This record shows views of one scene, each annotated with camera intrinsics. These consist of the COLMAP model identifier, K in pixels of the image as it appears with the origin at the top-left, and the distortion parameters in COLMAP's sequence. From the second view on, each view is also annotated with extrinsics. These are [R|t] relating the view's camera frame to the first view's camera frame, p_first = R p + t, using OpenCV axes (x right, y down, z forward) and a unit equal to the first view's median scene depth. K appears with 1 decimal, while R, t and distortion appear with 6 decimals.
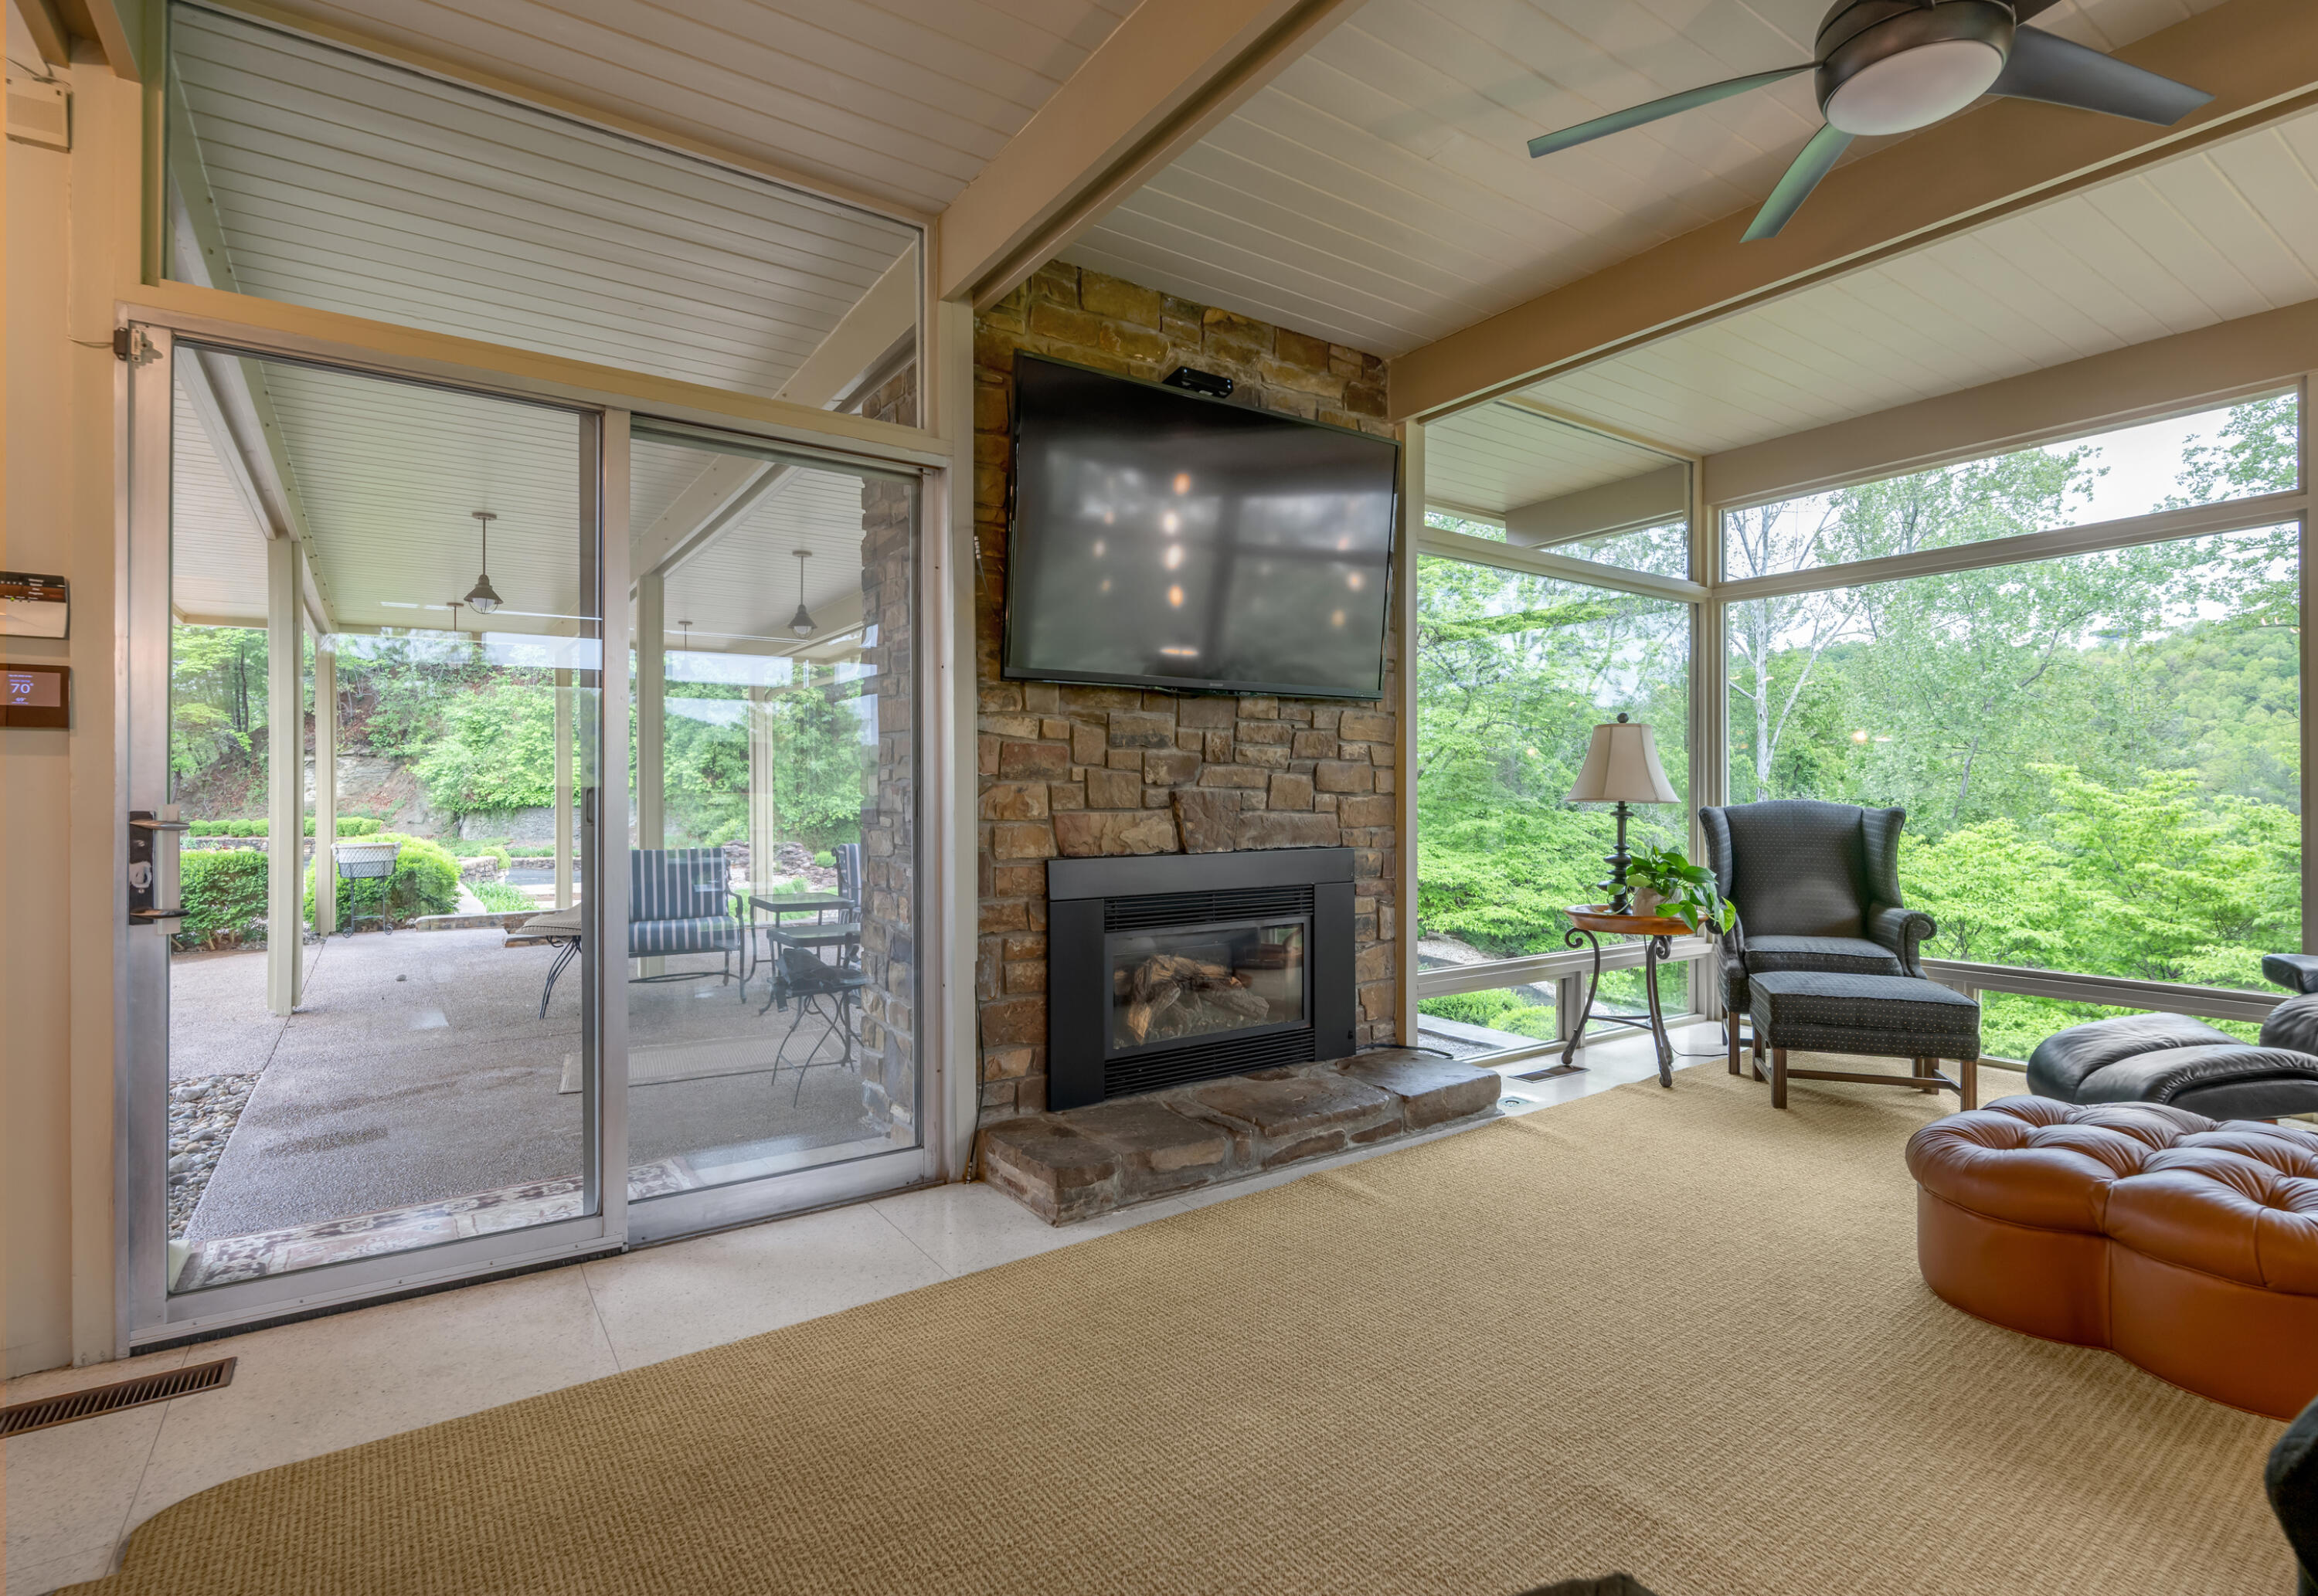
lens RADIAL K [[1134.5, 0, 1156.1], [0, 1134.5, 792.4], [0, 0, 1]] dist [-0.000983, -0.001559]
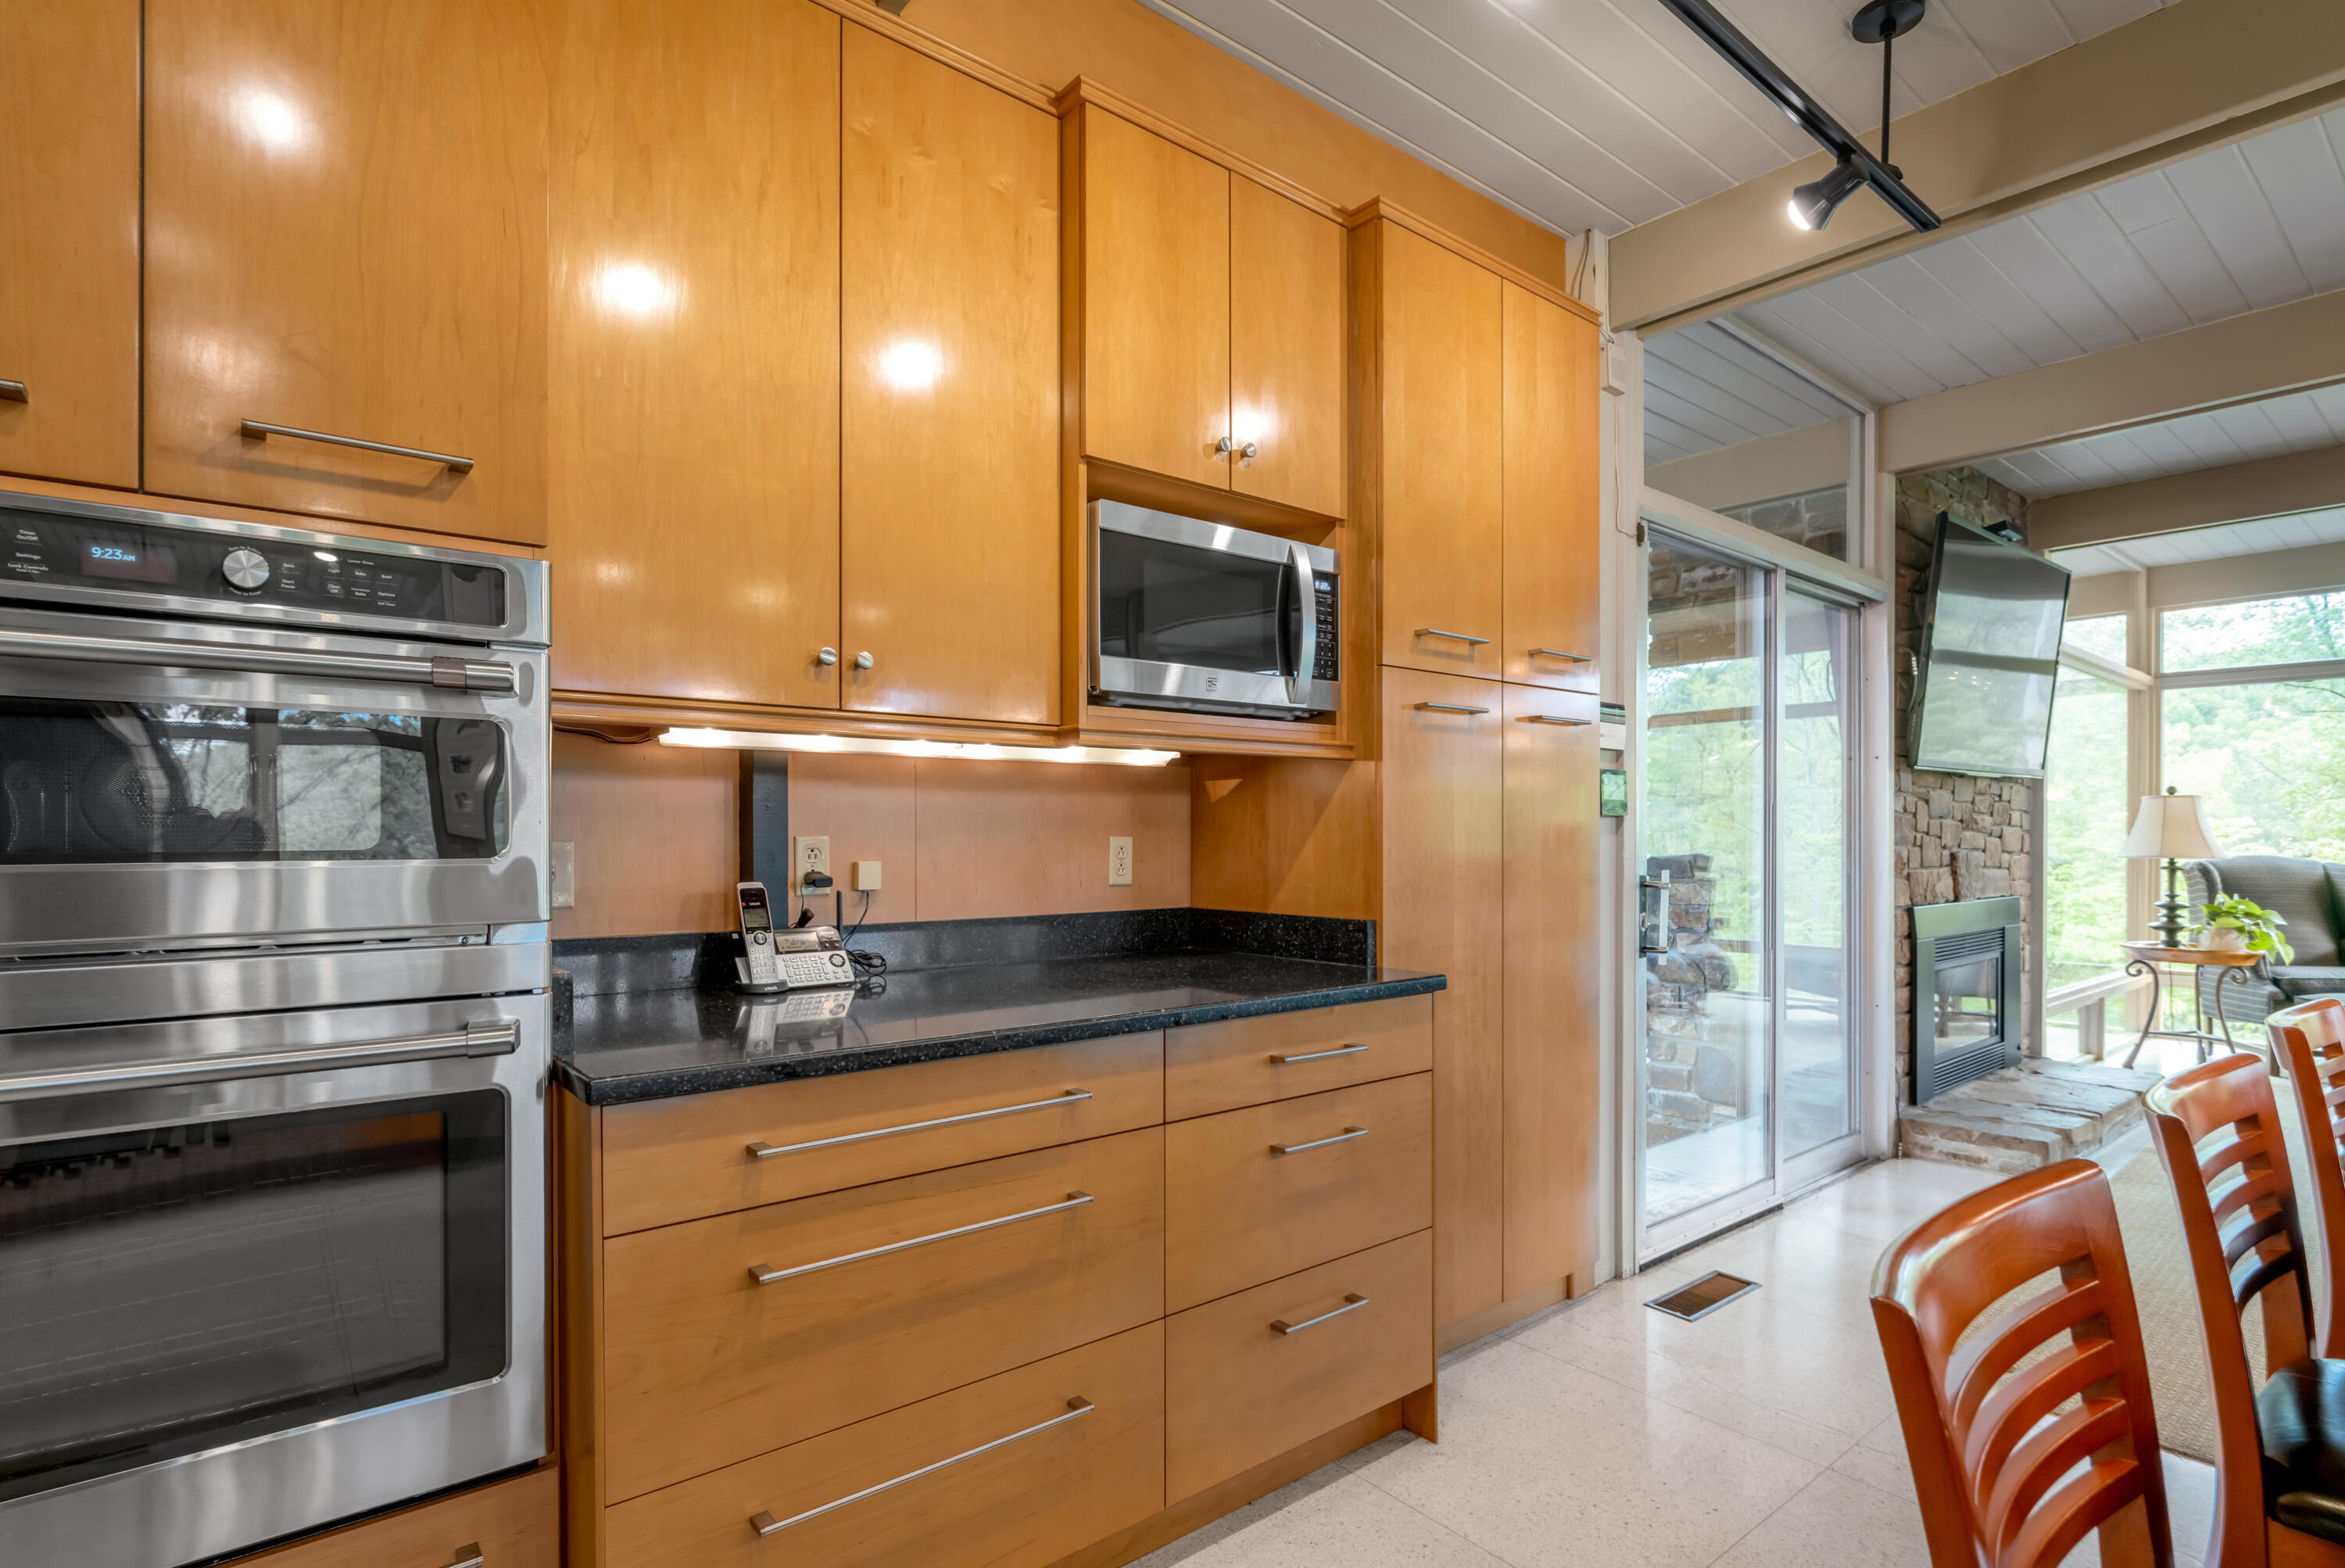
lens RADIAL K [[1149.8, 0, 1149.4], [0, 1149.8, 837.3], [0, 0, 1]] dist [-0.005132, 0.000499]
pose [[0.998244, 0.002107, 0.059206, -0.949345], [-0.002340, 0.999990, 0.003867, -0.020339], [-0.059197, -0.003998, 0.998238, -0.215626]]
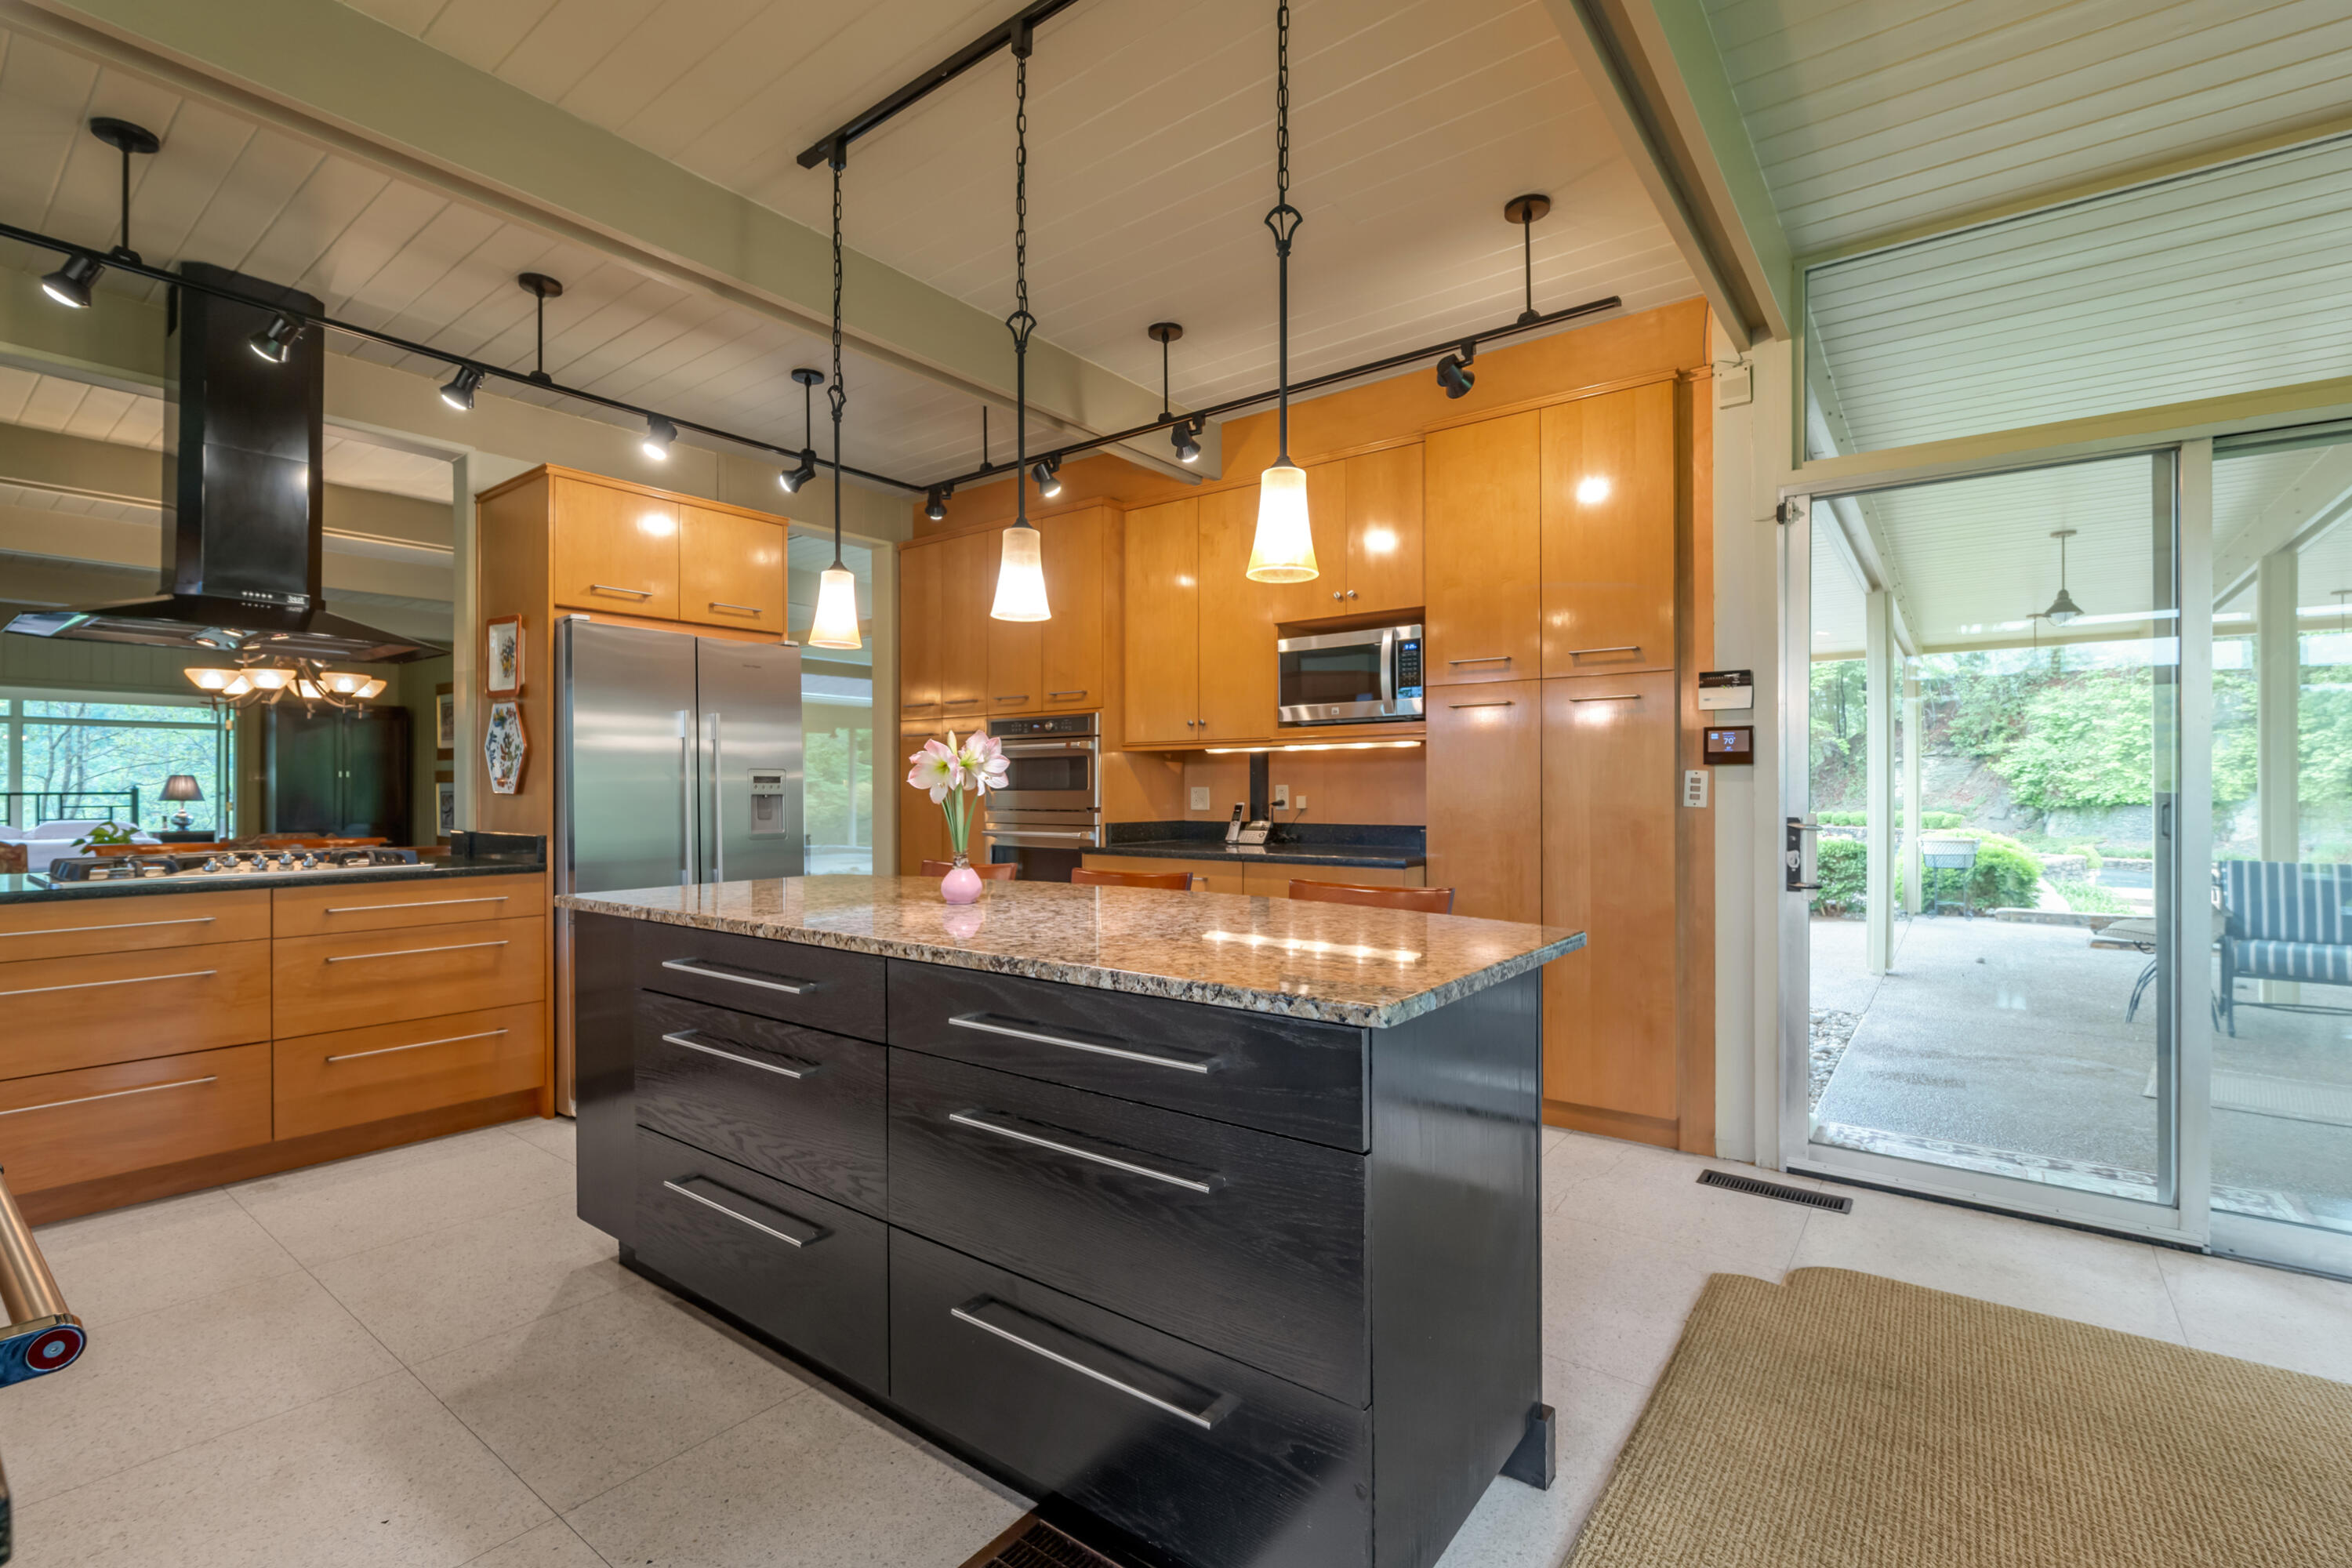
lens RADIAL K [[1018.0, 0, 1164.1], [0, 1018.0, 789.3], [0, 0, 1]] dist [-0.001322, 0.000053]
pose [[0.300556, 0.000005, -0.953764, 0.092454], [0.001863, 0.999998, 0.000592, -0.014058], [0.953762, -0.001954, 0.300556, -0.130519]]
